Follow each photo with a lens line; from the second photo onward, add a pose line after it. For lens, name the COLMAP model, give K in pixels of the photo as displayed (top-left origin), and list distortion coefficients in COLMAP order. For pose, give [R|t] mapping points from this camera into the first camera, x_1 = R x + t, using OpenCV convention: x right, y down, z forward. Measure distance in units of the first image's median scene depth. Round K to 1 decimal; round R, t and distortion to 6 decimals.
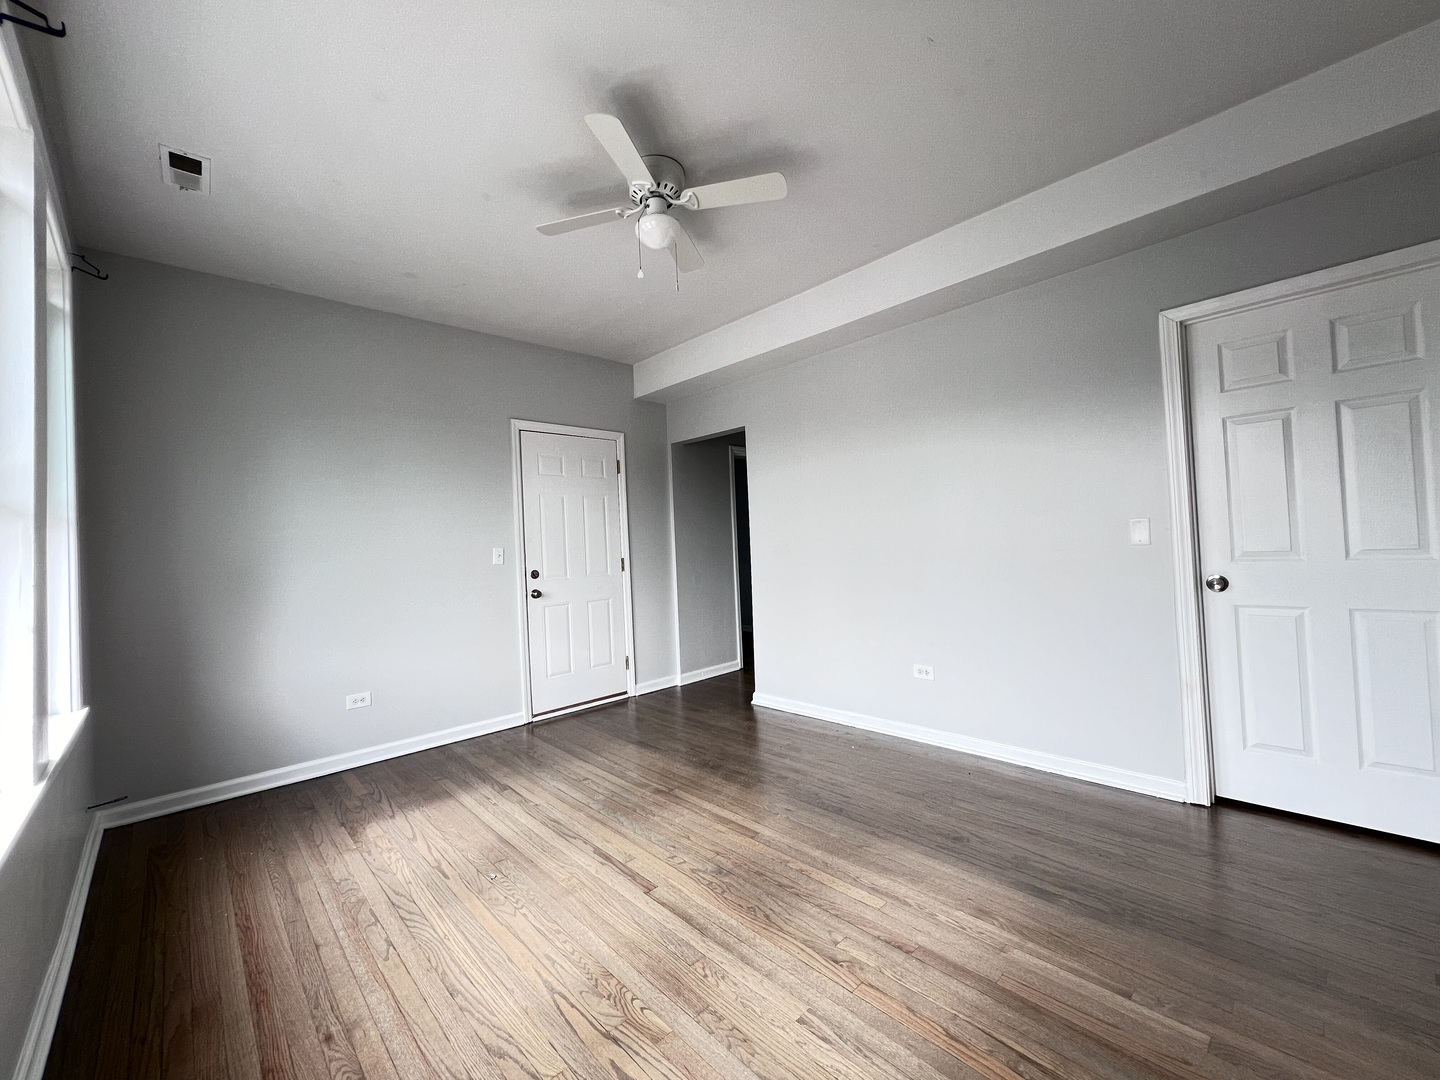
lens RADIAL K [[575.9, 0, 719.0], [0, 575.9, 535.1], [0, 0, 1]] dist [0.001813, 0.000472]
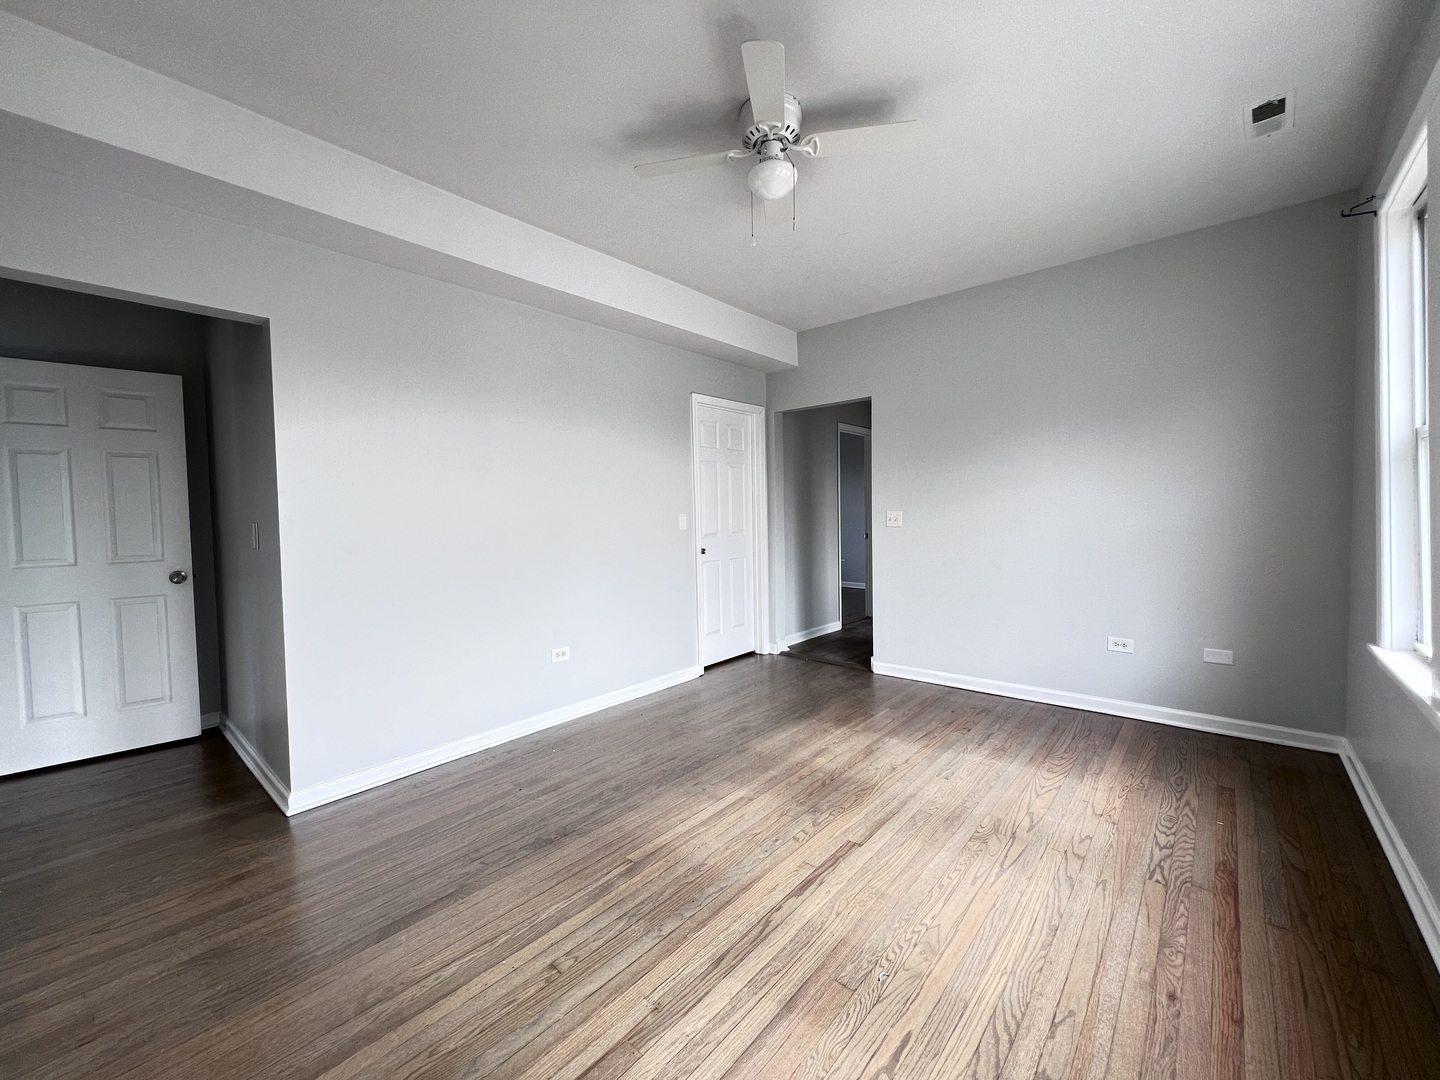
lens RADIAL K [[575.9, 0, 719.2], [0, 575.9, 533.9], [0, 0, 1]] dist [0.001813, 0.000472]
pose [[-0.092320, 0.009319, 0.995686, -1.084598], [0.007811, 0.999932, -0.008635, 0.051541], [-0.995699, 0.006980, -0.092386, 1.260897]]
